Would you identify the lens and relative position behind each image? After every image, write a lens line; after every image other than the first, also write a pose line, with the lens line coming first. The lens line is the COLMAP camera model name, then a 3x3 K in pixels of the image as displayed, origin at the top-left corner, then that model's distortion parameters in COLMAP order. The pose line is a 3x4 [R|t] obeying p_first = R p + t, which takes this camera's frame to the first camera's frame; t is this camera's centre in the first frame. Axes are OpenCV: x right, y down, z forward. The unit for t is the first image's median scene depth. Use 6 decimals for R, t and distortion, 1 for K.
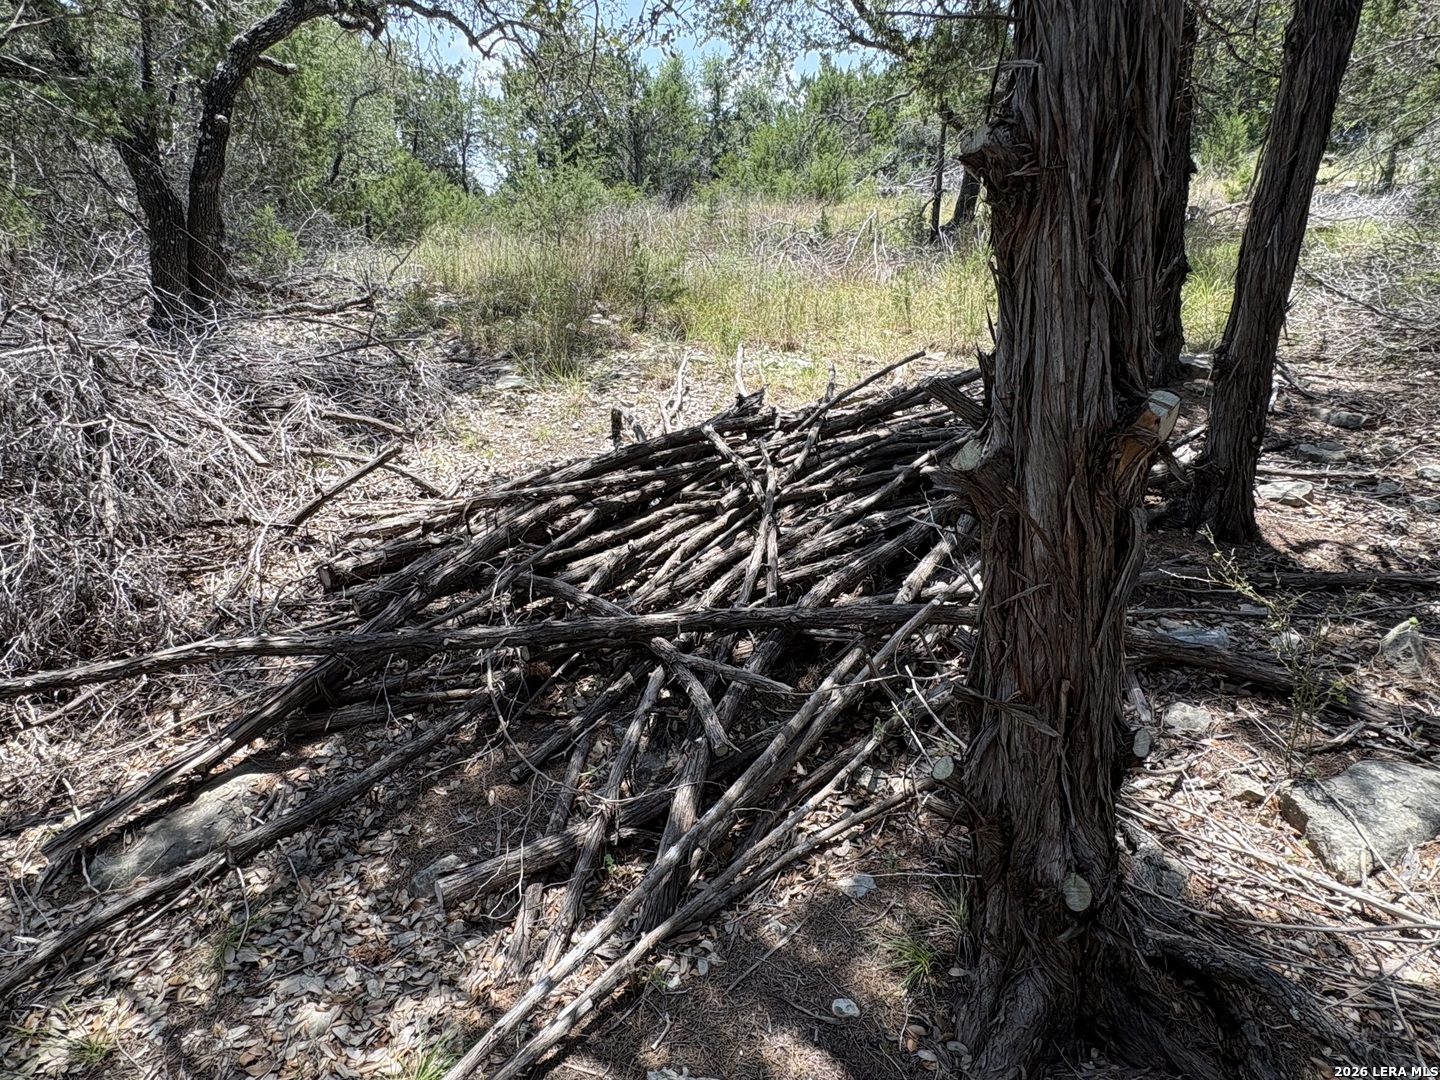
lens RADIAL K [[839.4, 0, 701.5], [0, 839.4, 542.3], [0, 0, 1]] dist [-0.001206, 0.004475]
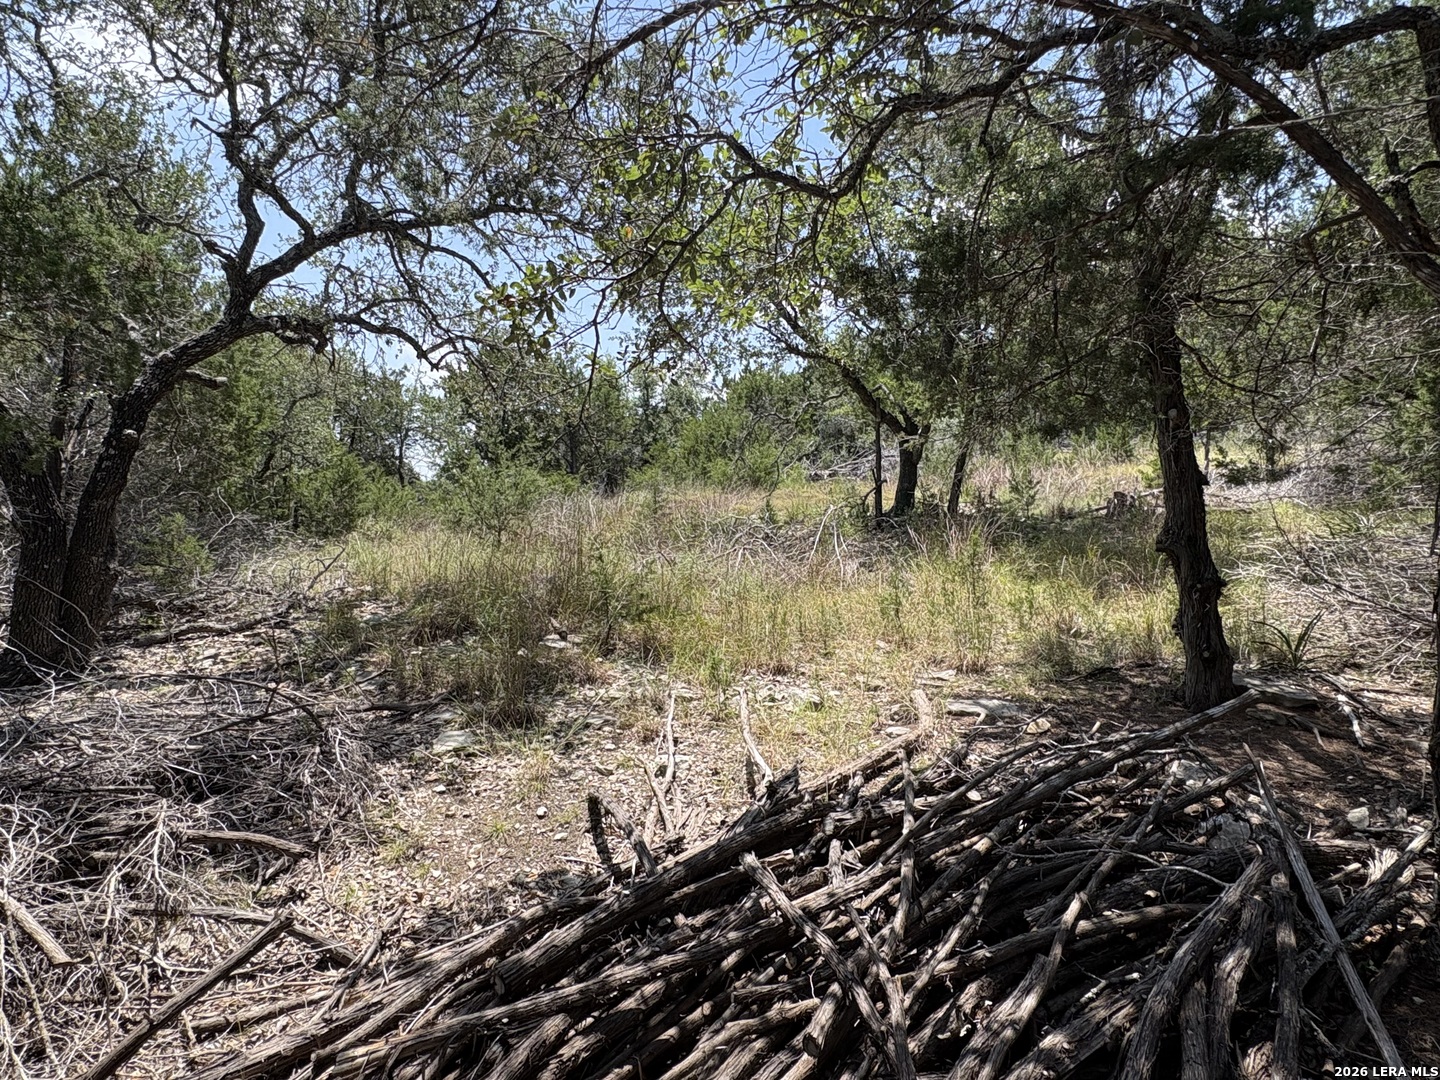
lens RADIAL K [[839.4, 0, 701.5], [0, 839.4, 542.3], [0, 0, 1]] dist [-0.001206, 0.004475]
pose [[0.995764, -0.019169, 0.089929, -0.040321], [0.045581, 0.952307, -0.301718, -0.079366], [-0.079856, 0.304539, 0.949146, 0.113572]]
